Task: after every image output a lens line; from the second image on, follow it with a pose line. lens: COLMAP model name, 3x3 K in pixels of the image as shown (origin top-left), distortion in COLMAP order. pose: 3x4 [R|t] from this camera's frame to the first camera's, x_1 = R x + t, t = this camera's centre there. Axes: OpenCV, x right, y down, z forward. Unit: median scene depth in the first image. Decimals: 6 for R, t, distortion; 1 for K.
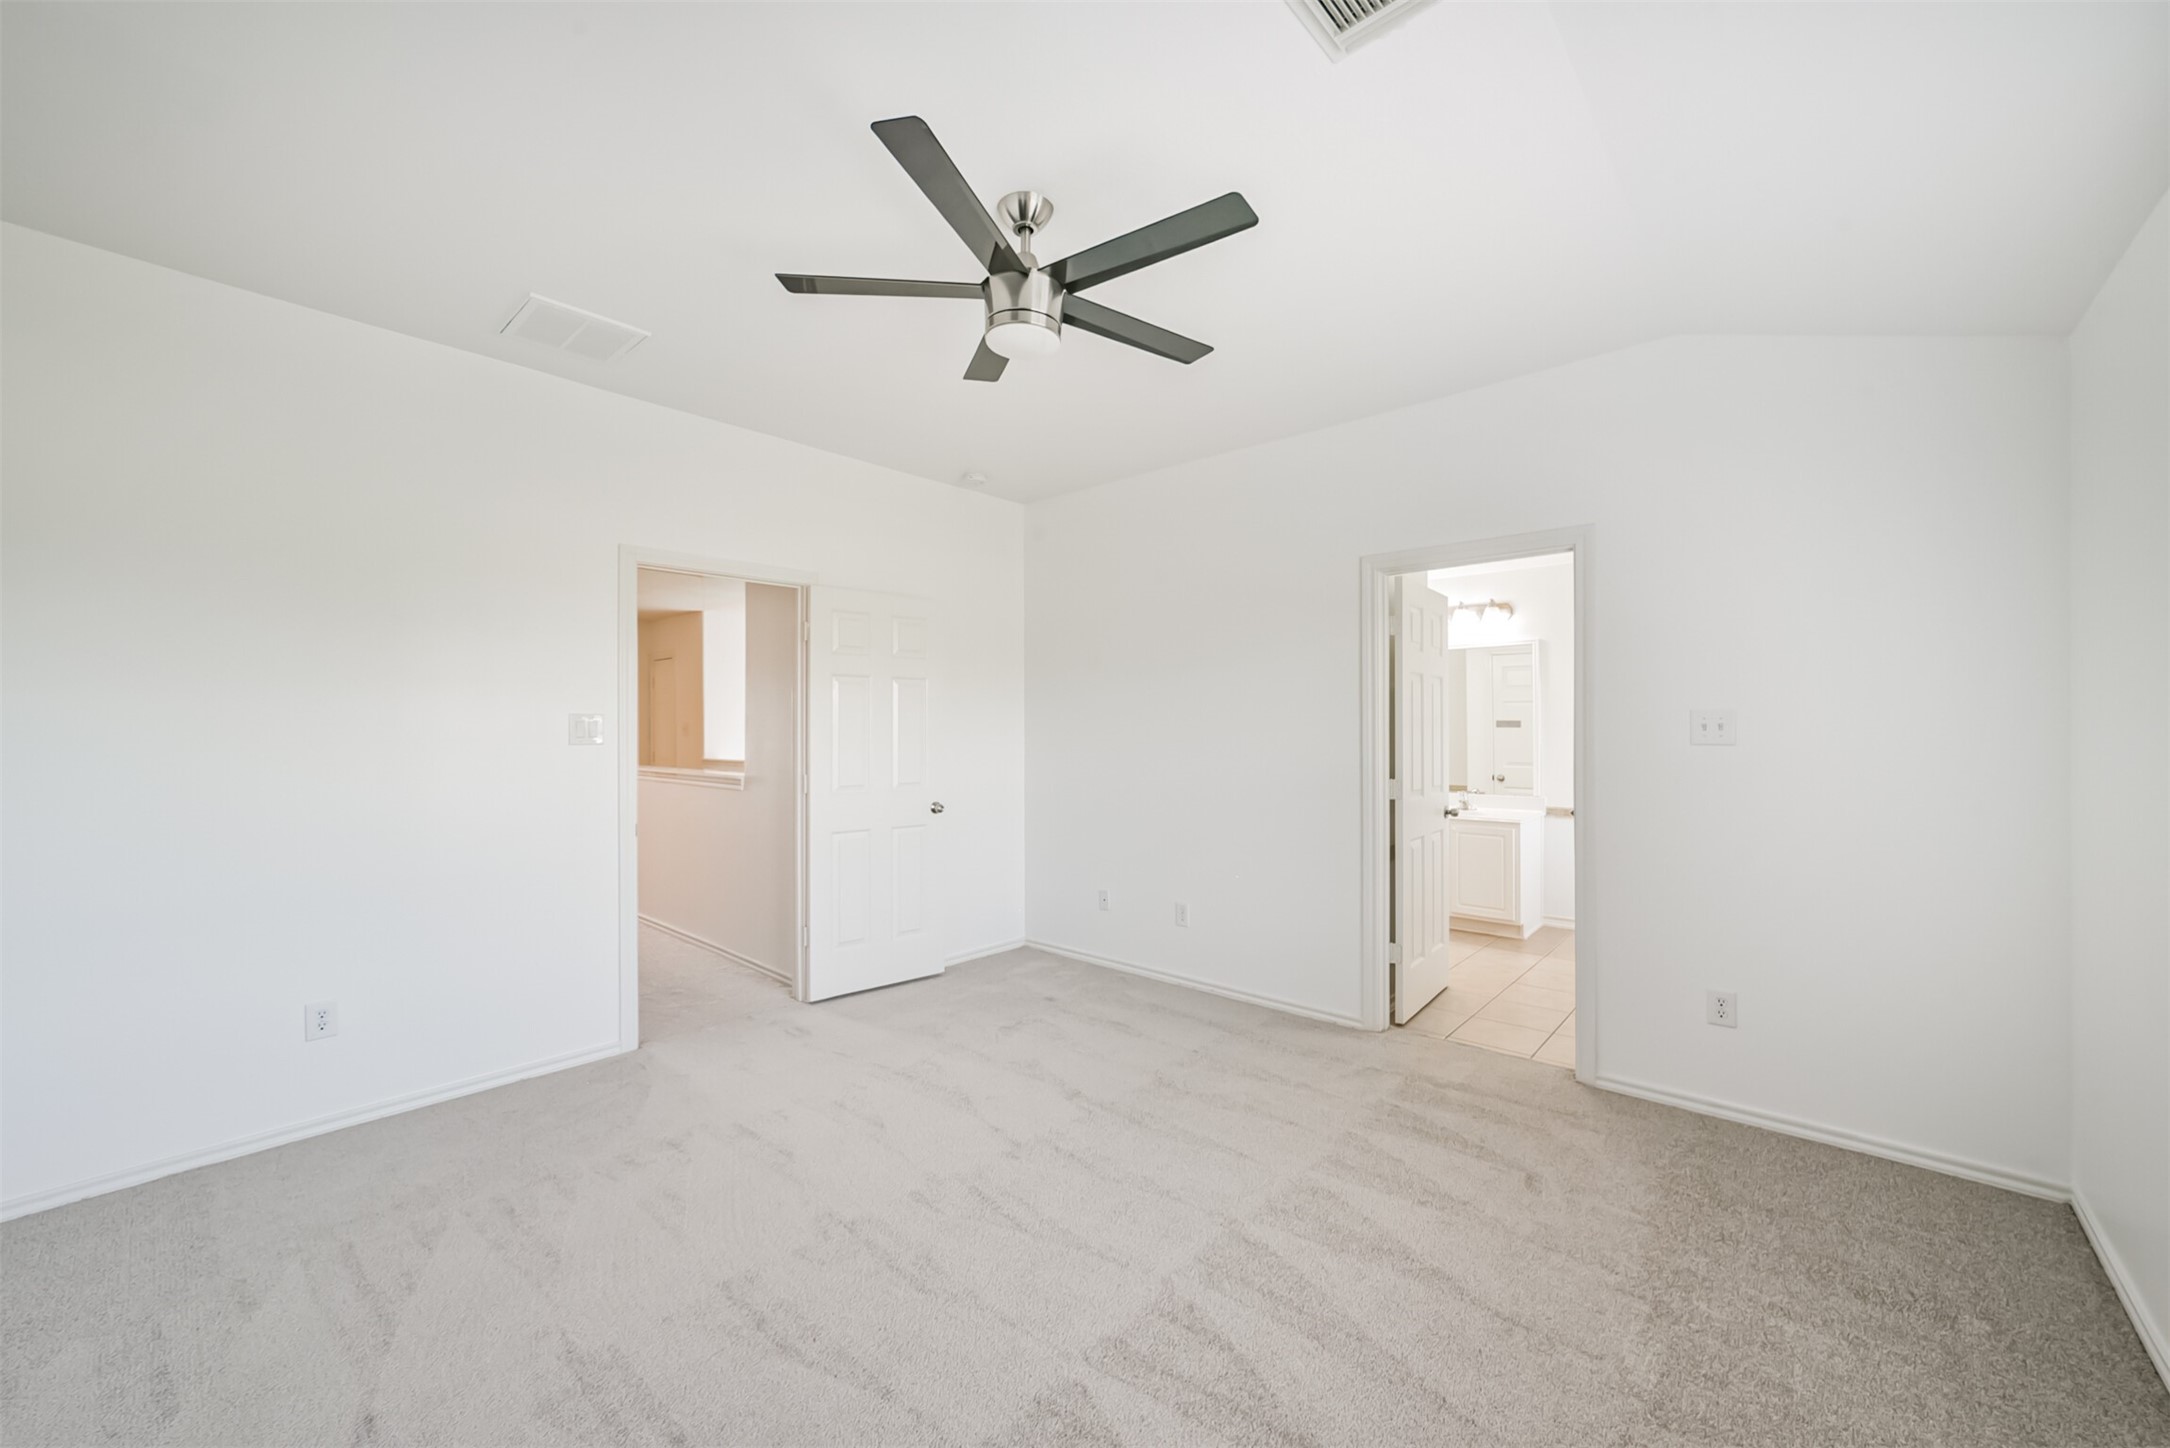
lens RADIAL K [[840.6, 0, 1085.0], [0, 840.6, 724.0], [0, 0, 1]] dist [-0.021720, 0.009748]
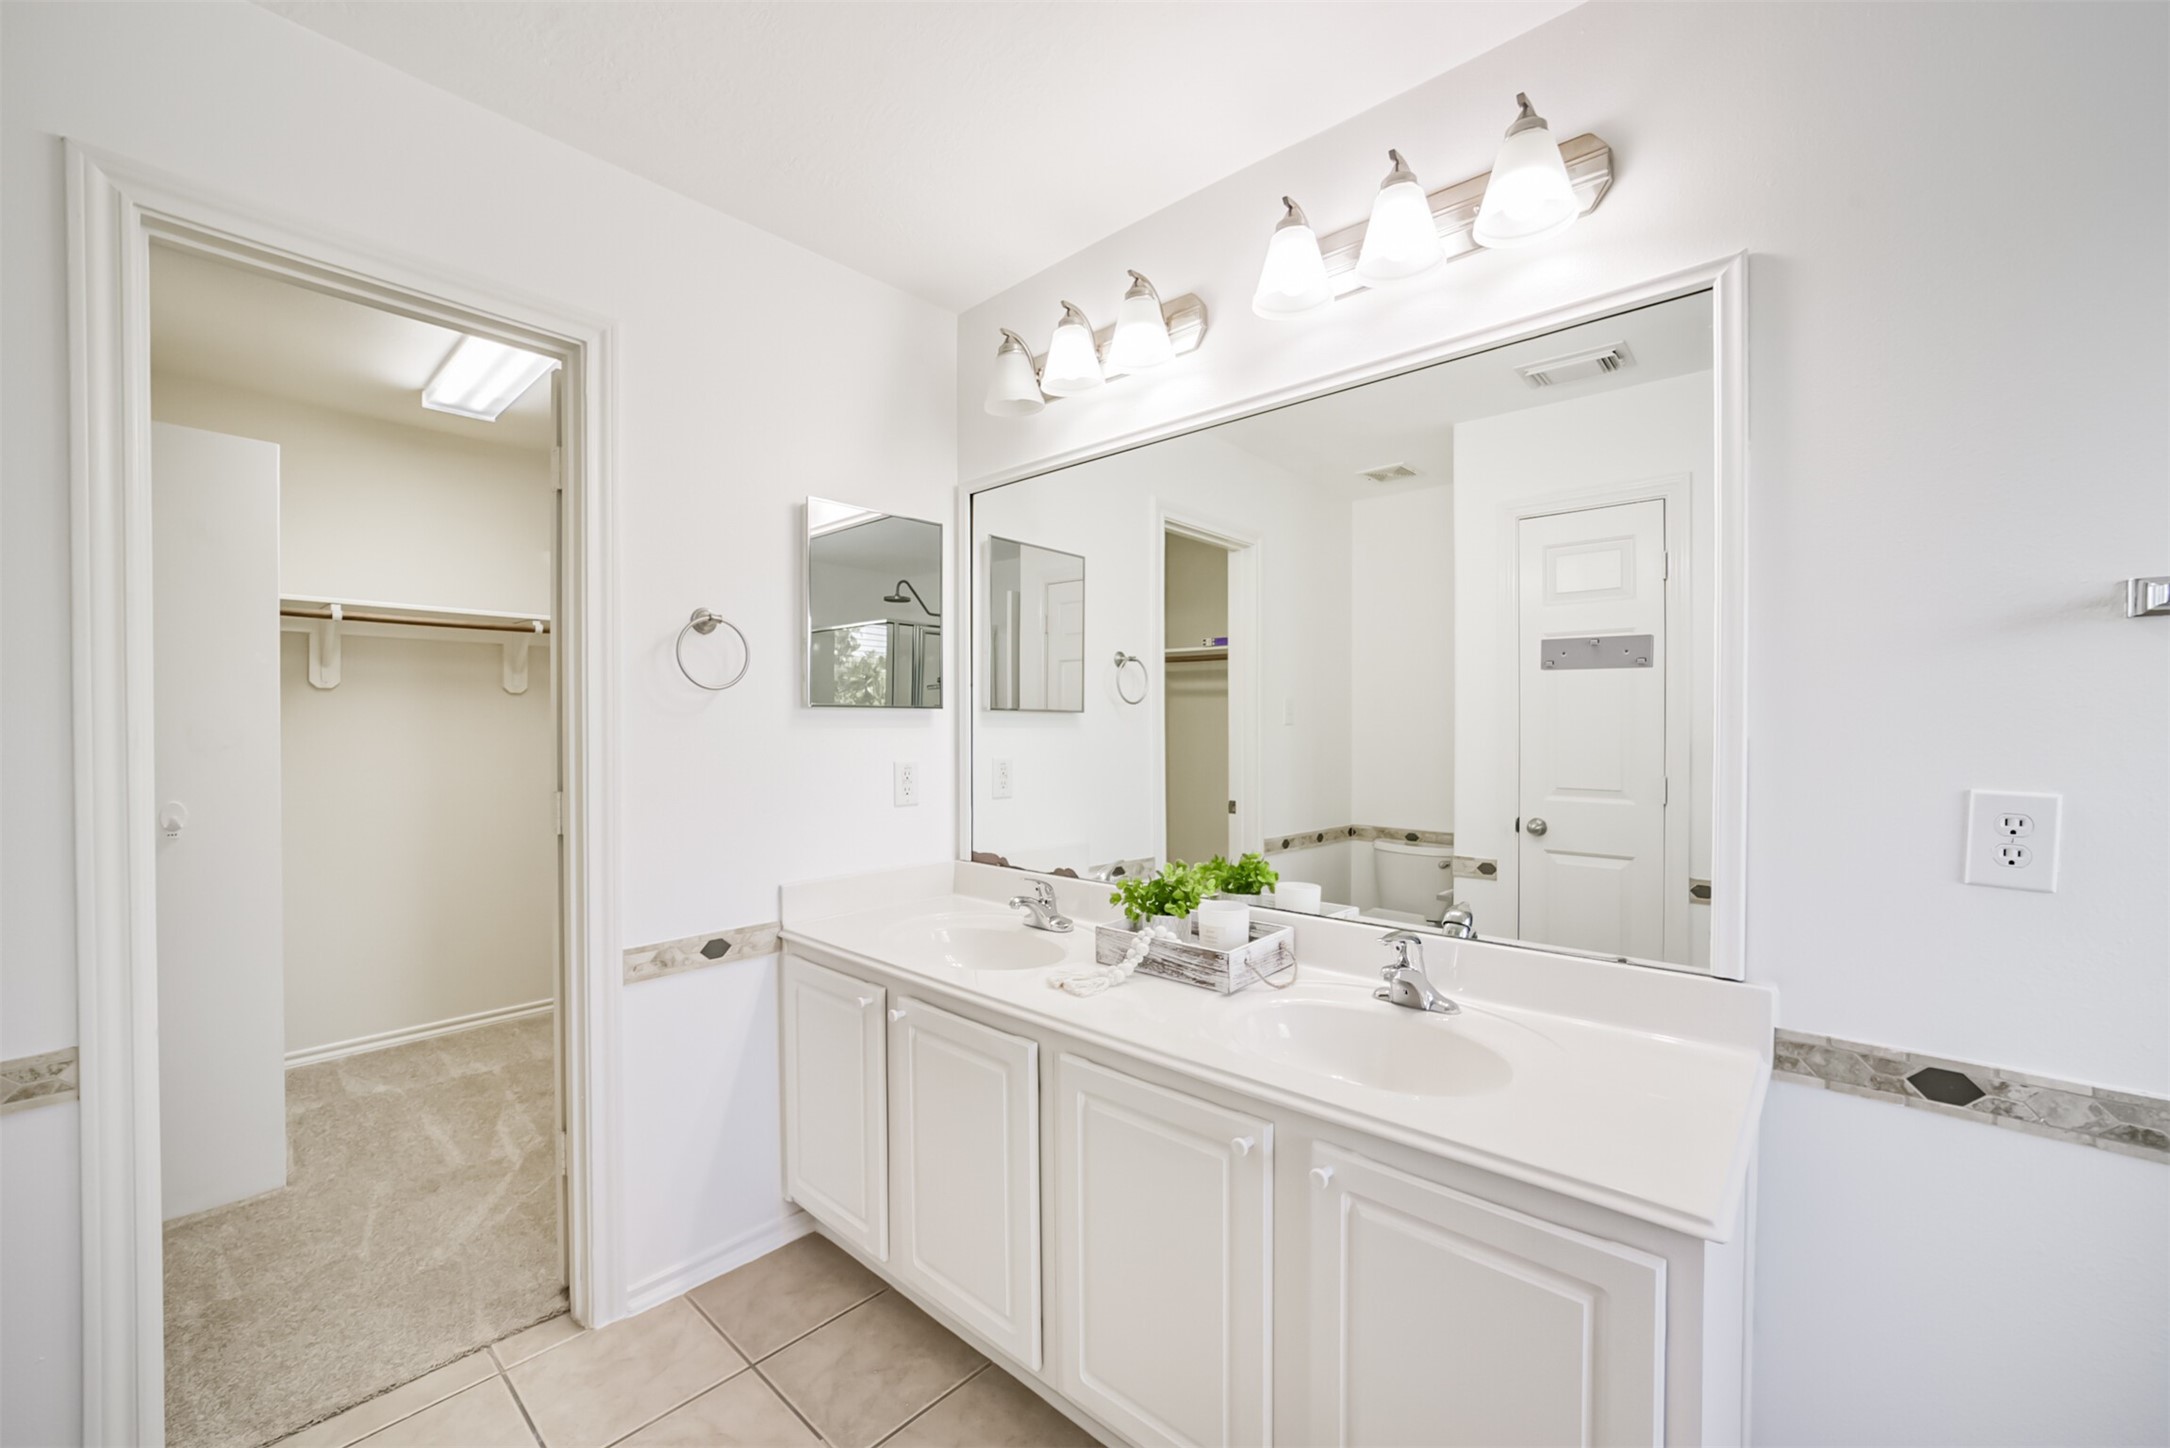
lens RADIAL K [[840.6, 0, 1085.0], [0, 840.6, 724.0], [0, 0, 1]] dist [-0.021720, 0.009748]
pose [[0.999860, -0.003674, -0.016335, 0.376685], [0.003793, 0.999966, 0.007262, 0.016958], [0.016308, -0.007323, 0.999840, 0.781270]]
